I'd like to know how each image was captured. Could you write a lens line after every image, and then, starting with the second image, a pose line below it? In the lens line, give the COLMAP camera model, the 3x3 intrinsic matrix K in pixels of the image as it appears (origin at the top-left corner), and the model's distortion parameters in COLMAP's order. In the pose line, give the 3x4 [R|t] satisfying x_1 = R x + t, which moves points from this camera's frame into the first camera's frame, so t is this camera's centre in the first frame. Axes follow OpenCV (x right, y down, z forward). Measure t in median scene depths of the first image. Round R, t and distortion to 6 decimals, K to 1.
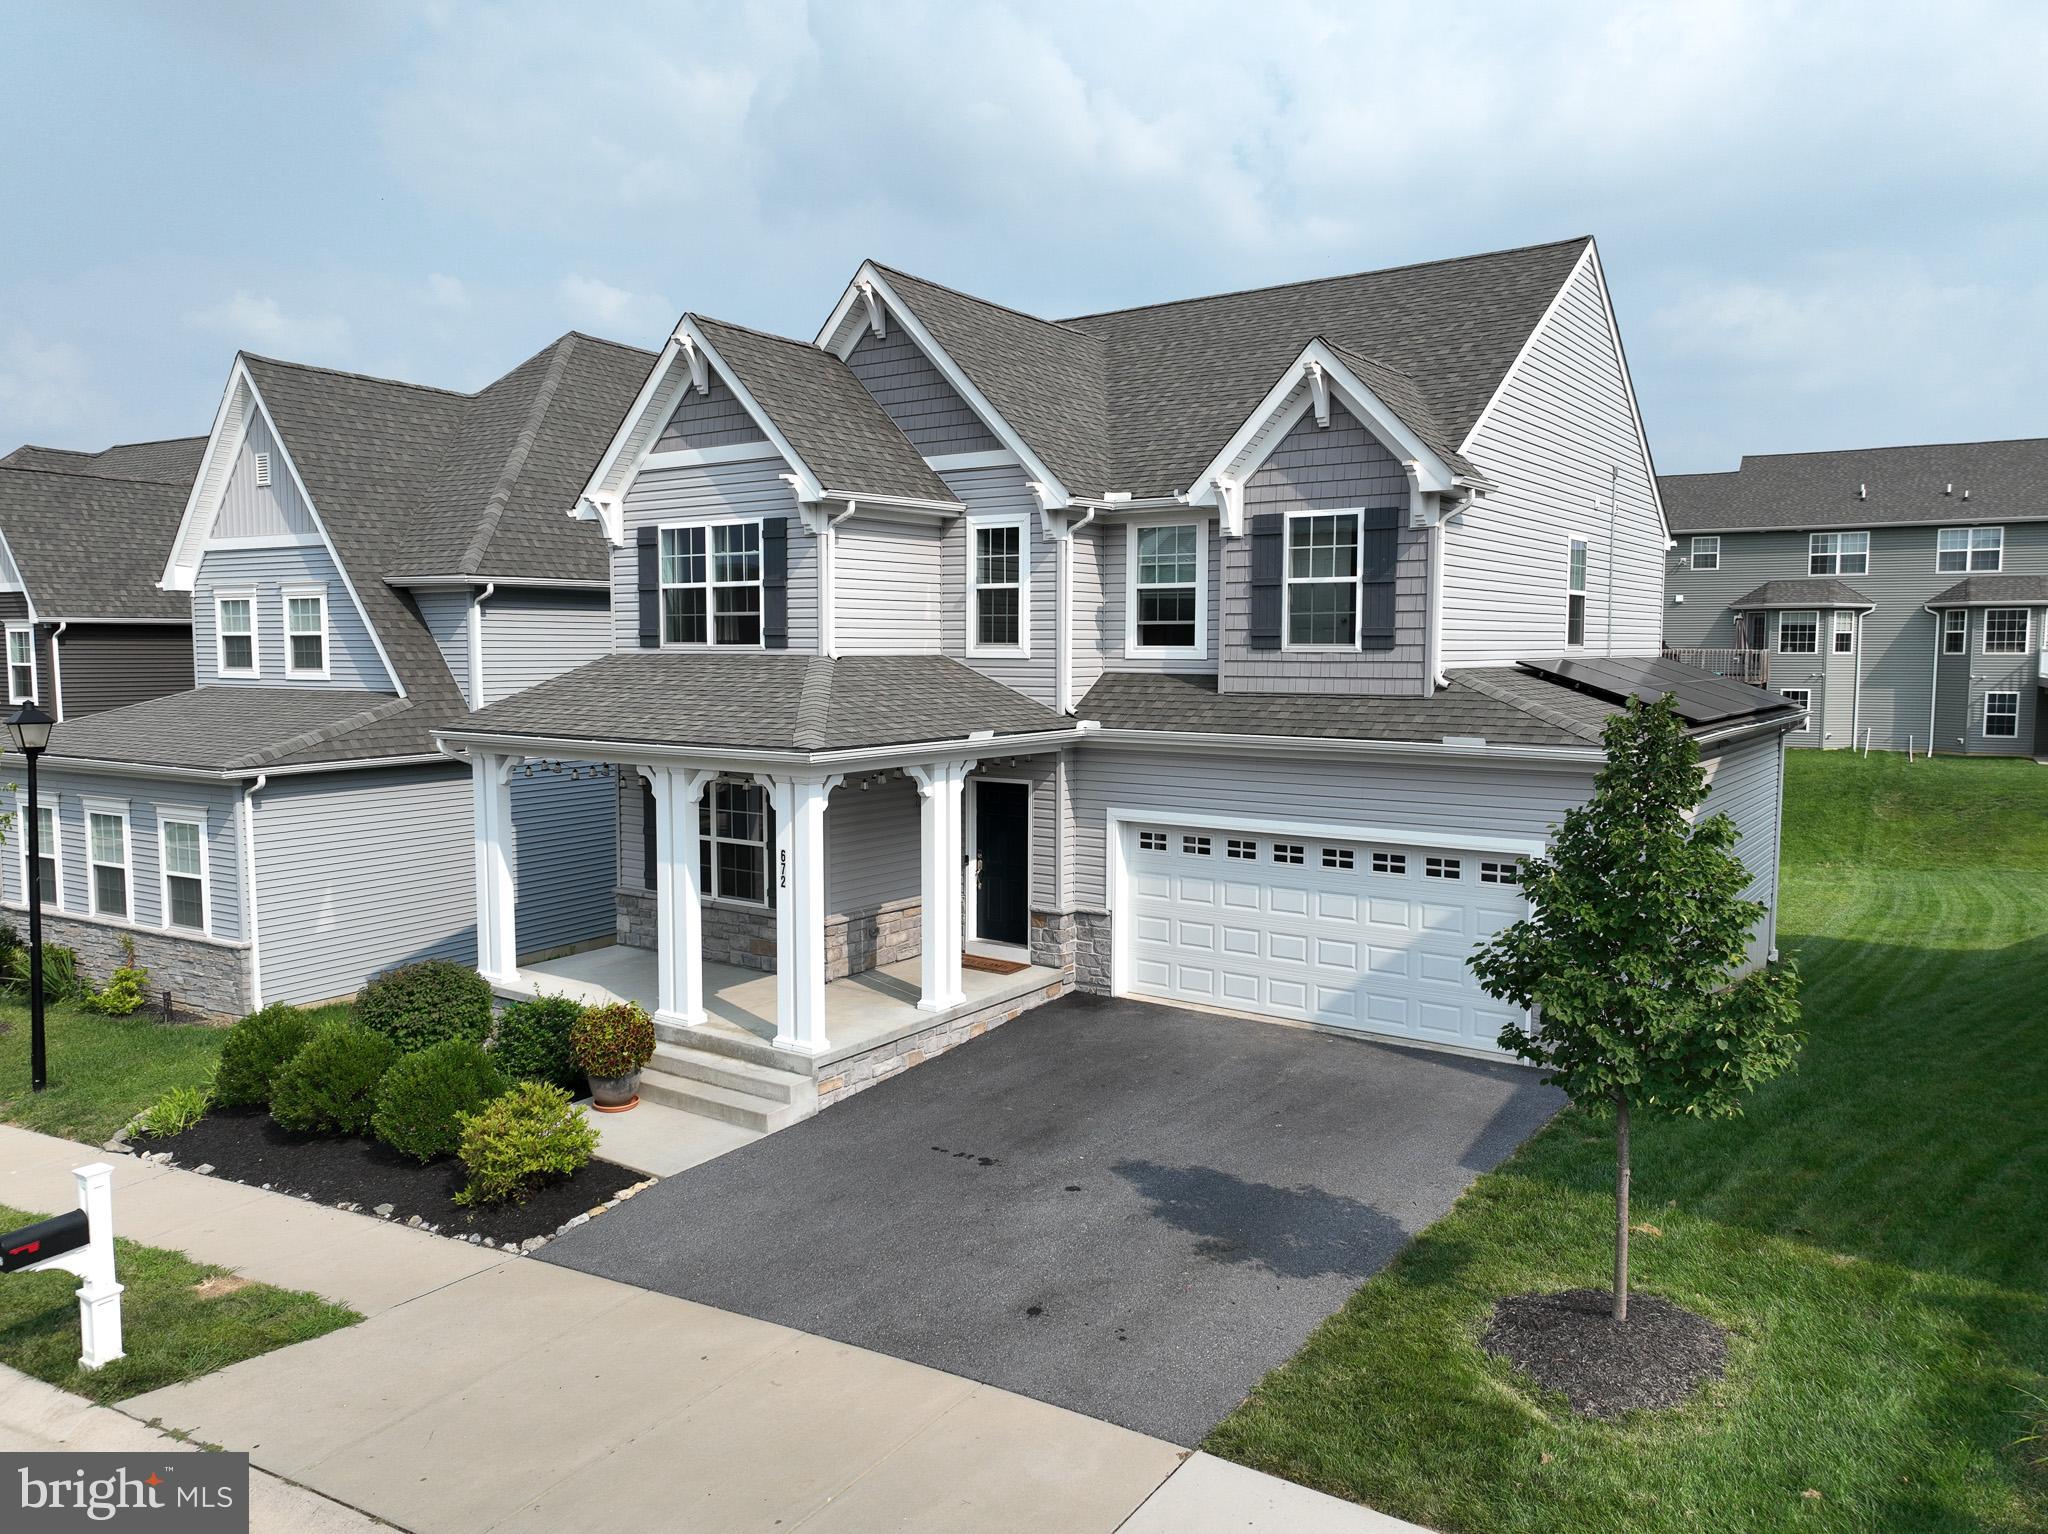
lens RADIAL K [[1441.9, 0, 1028.2], [0, 1441.9, 773.9], [0, 0, 1]] dist [0.012533, -0.000753]
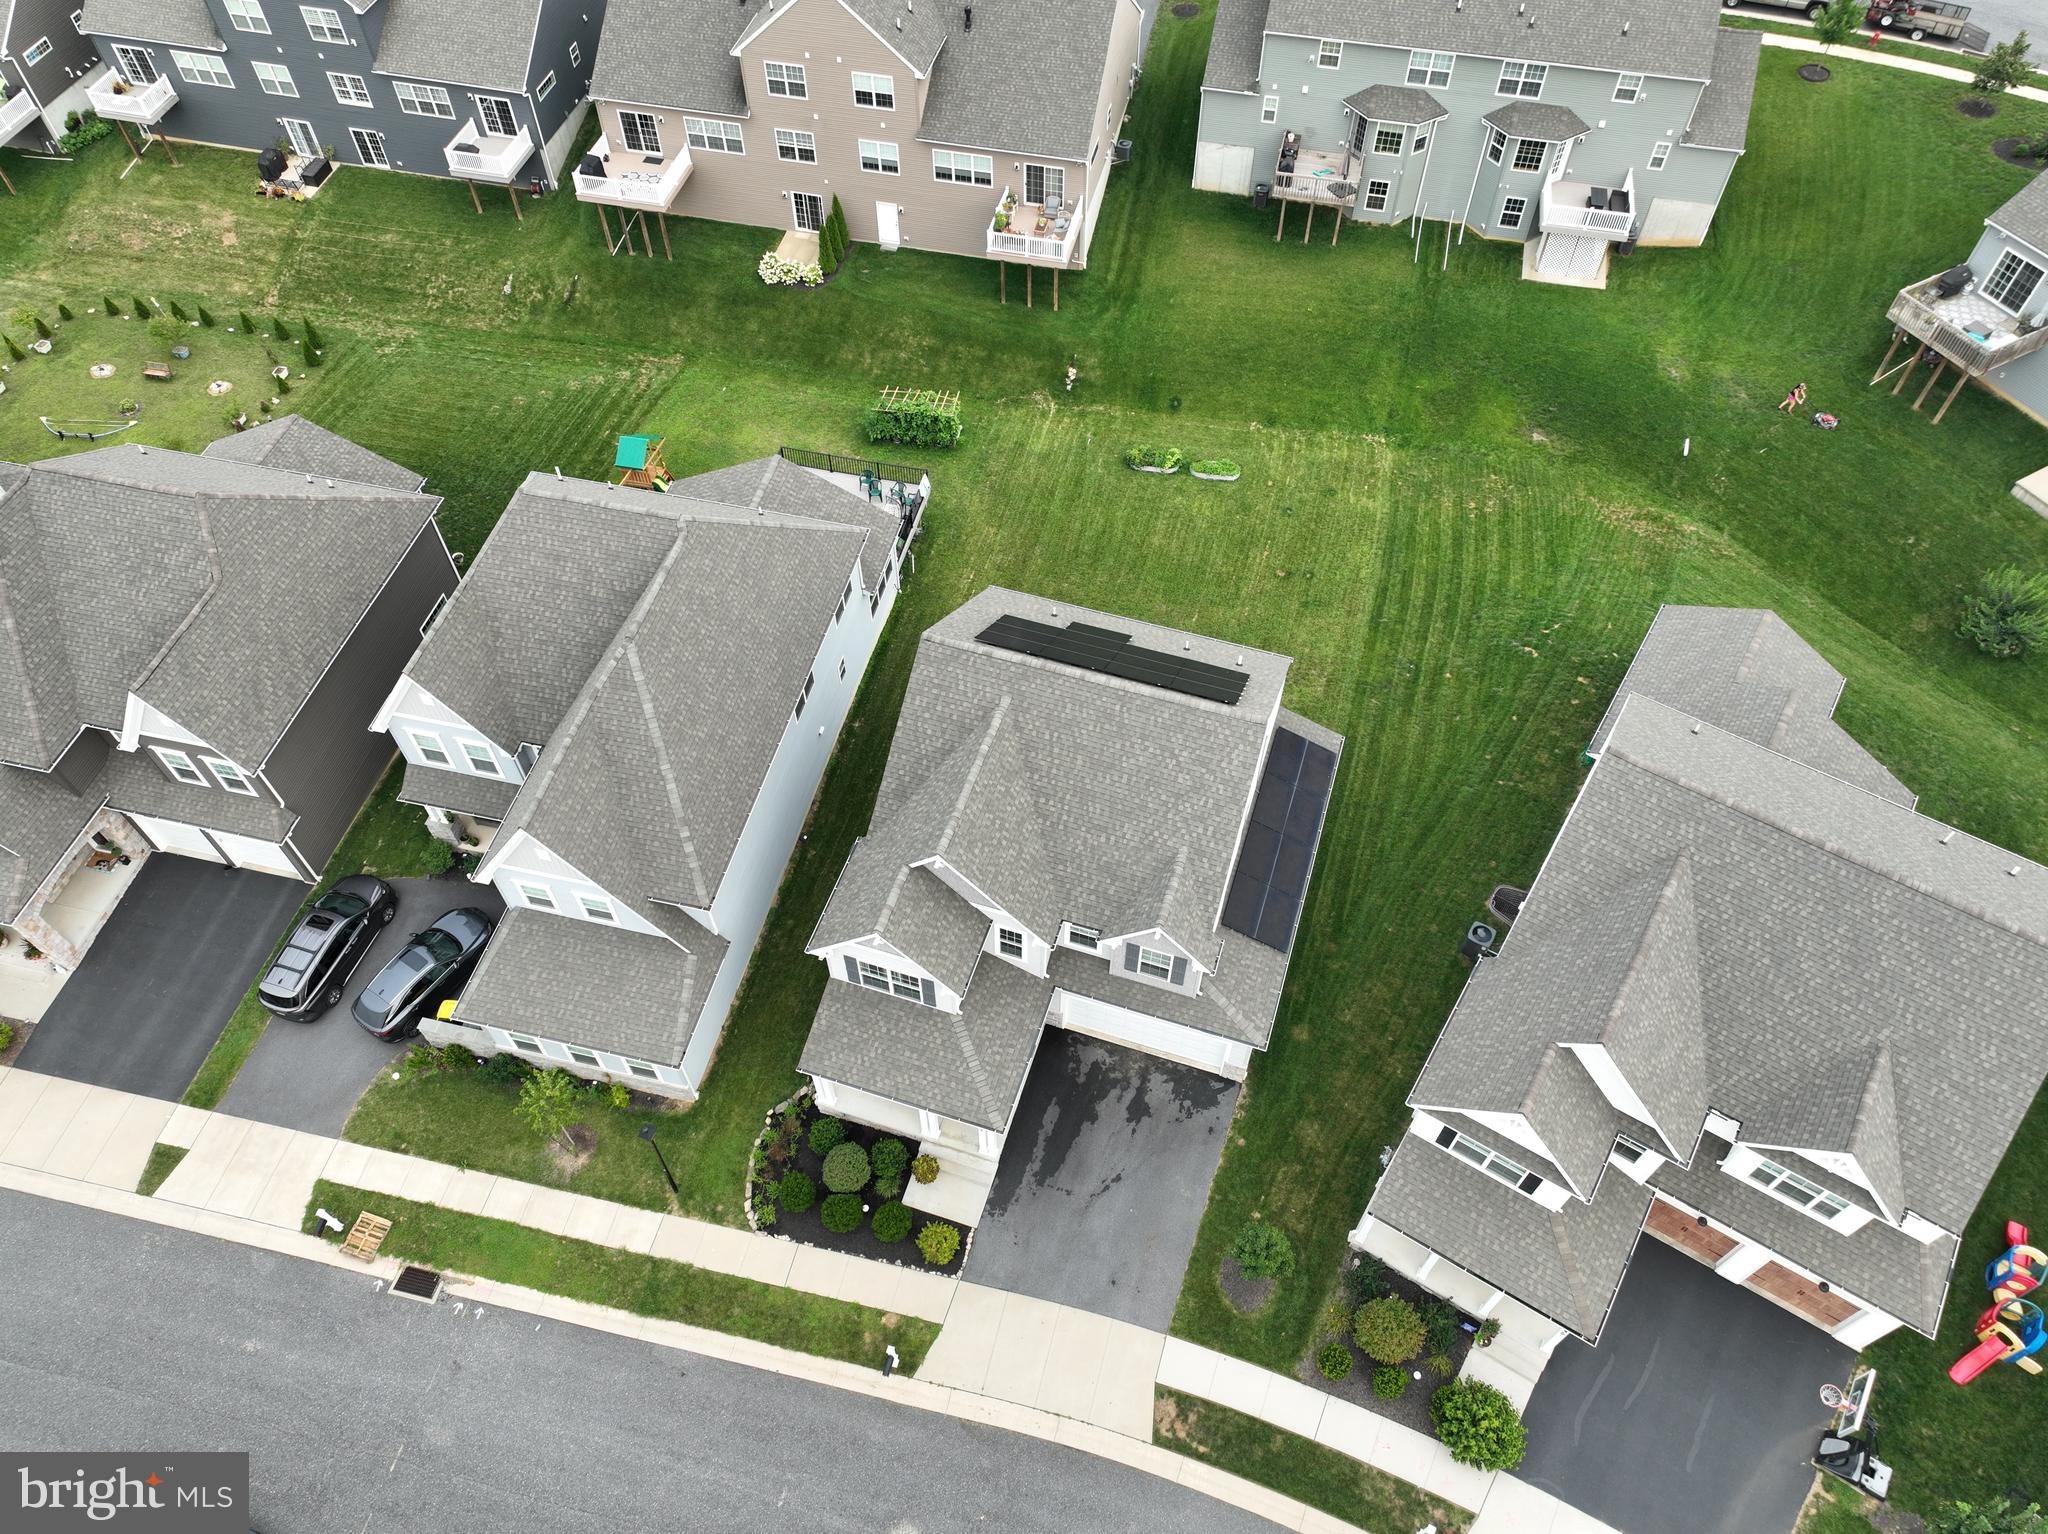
lens RADIAL K [[1441.9, 0, 1026.4], [0, 1441.9, 764.4], [0, 0, 1]] dist [0.012533, -0.000753]
pose [[0.955104, -0.242822, 0.169745, -0.333136], [0.030064, 0.649419, 0.759836, -2.156819], [-0.294740, -0.720620, 0.627563, -0.240958]]
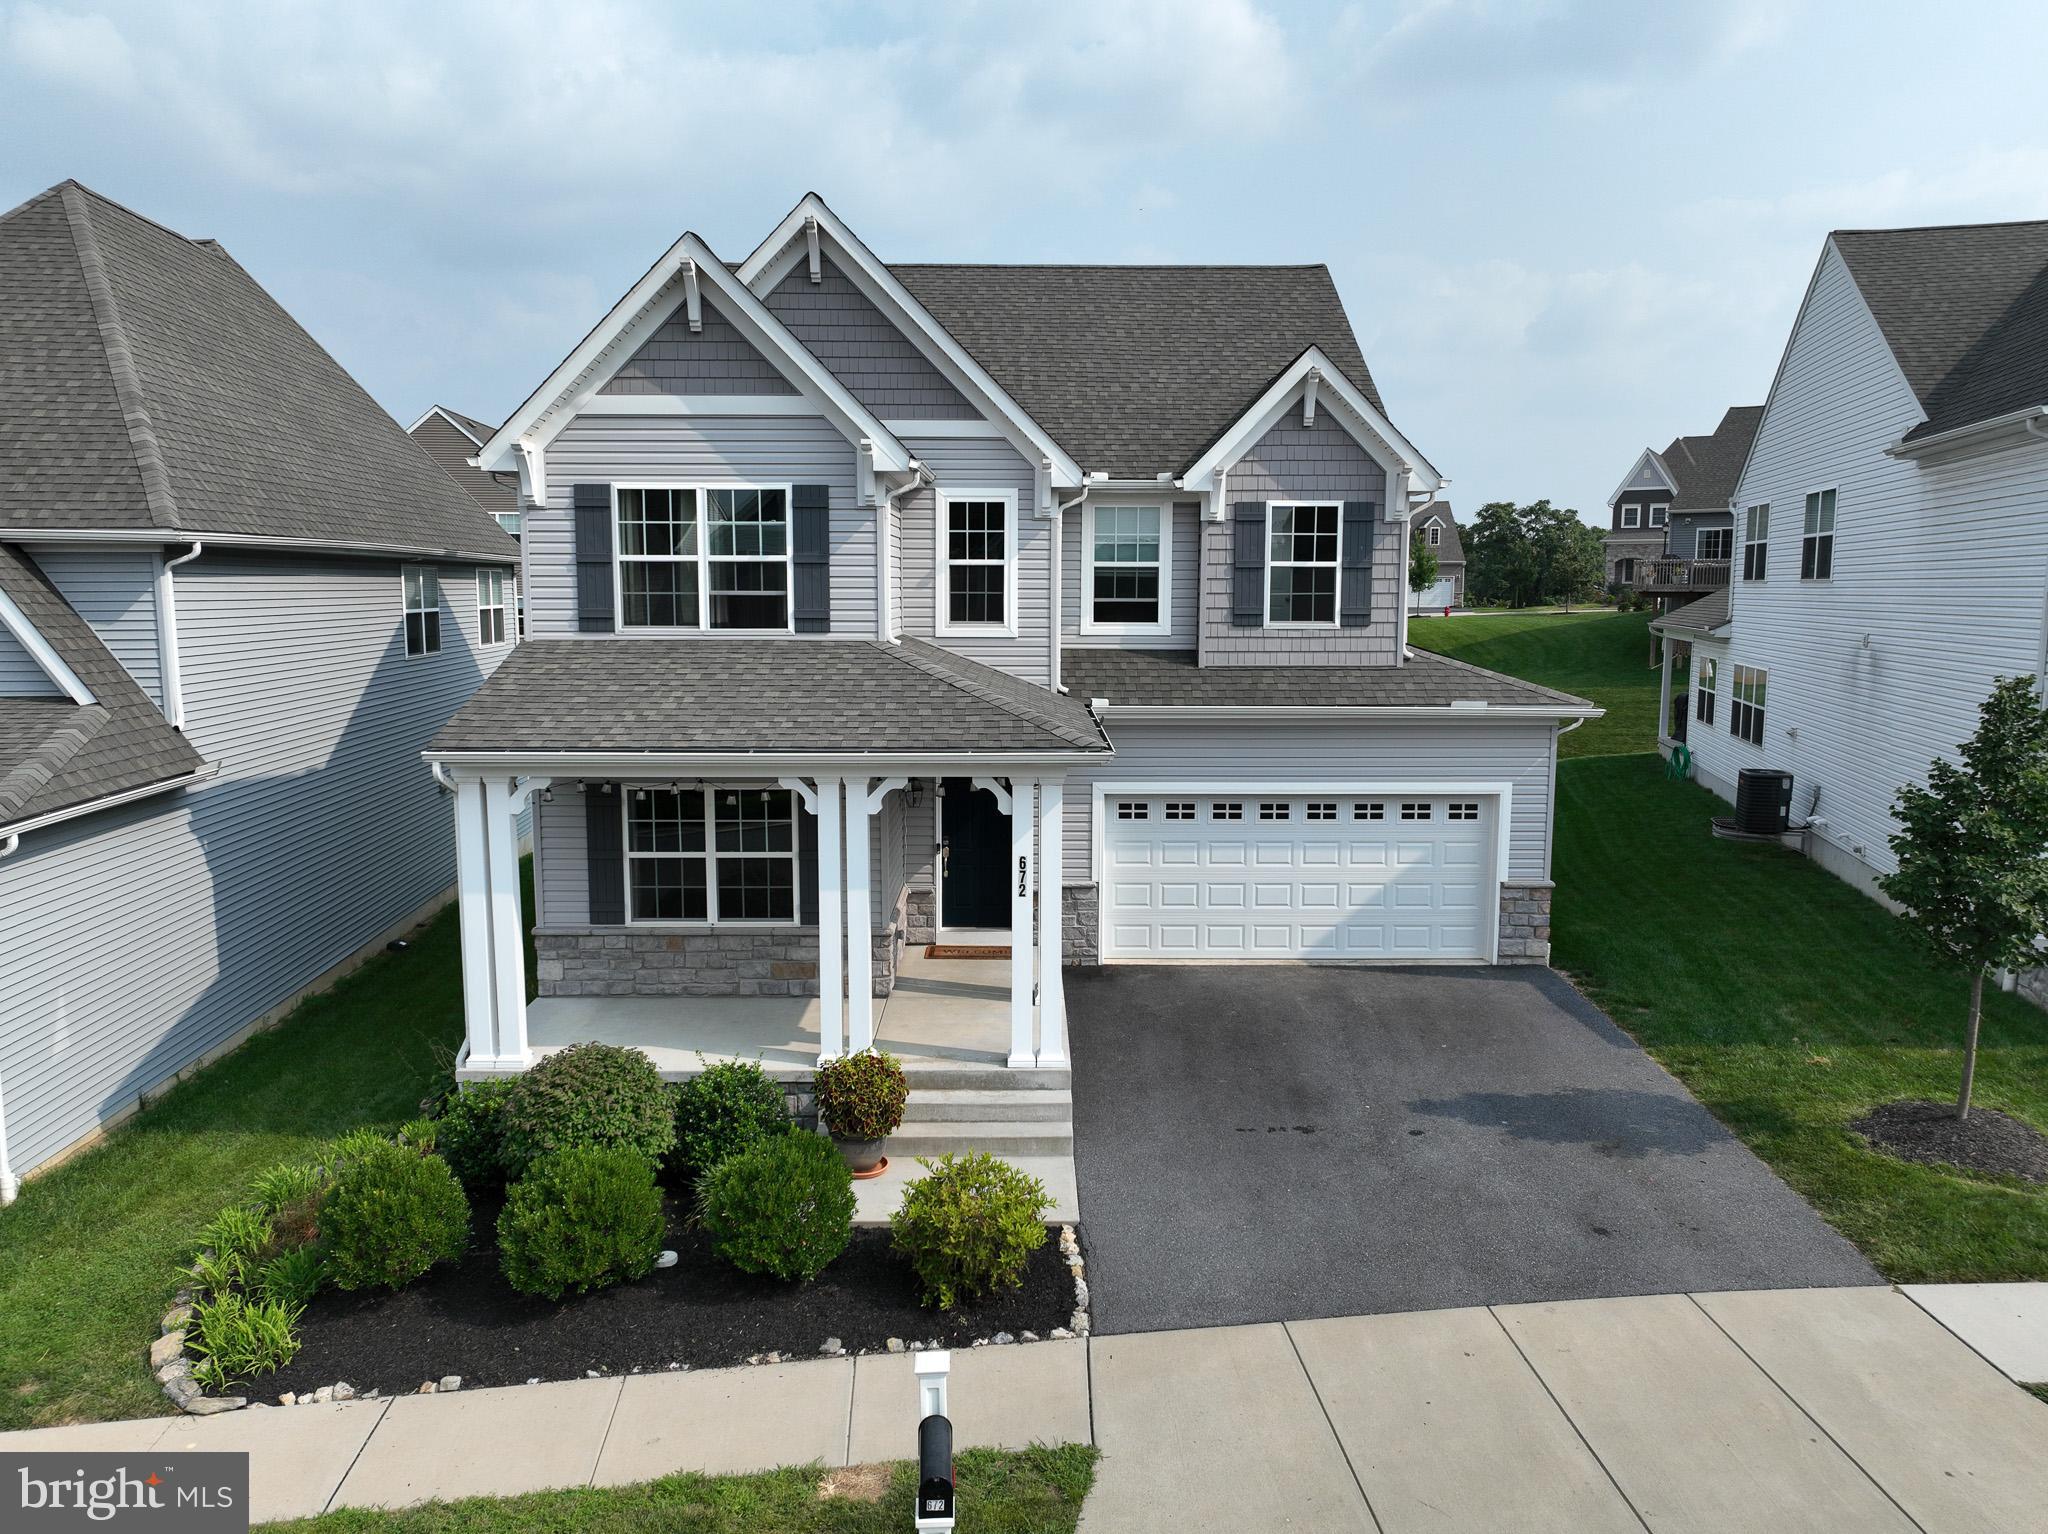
lens RADIAL K [[1441.9, 0, 1032.8], [0, 1441.9, 769.4], [0, 0, 1]] dist [0.012533, -0.000753]
pose [[0.810030, -0.074370, 0.581653, -0.596571], [0.051184, 0.997106, 0.056209, -0.047242], [-0.584150, -0.015759, 0.811492, 0.204860]]
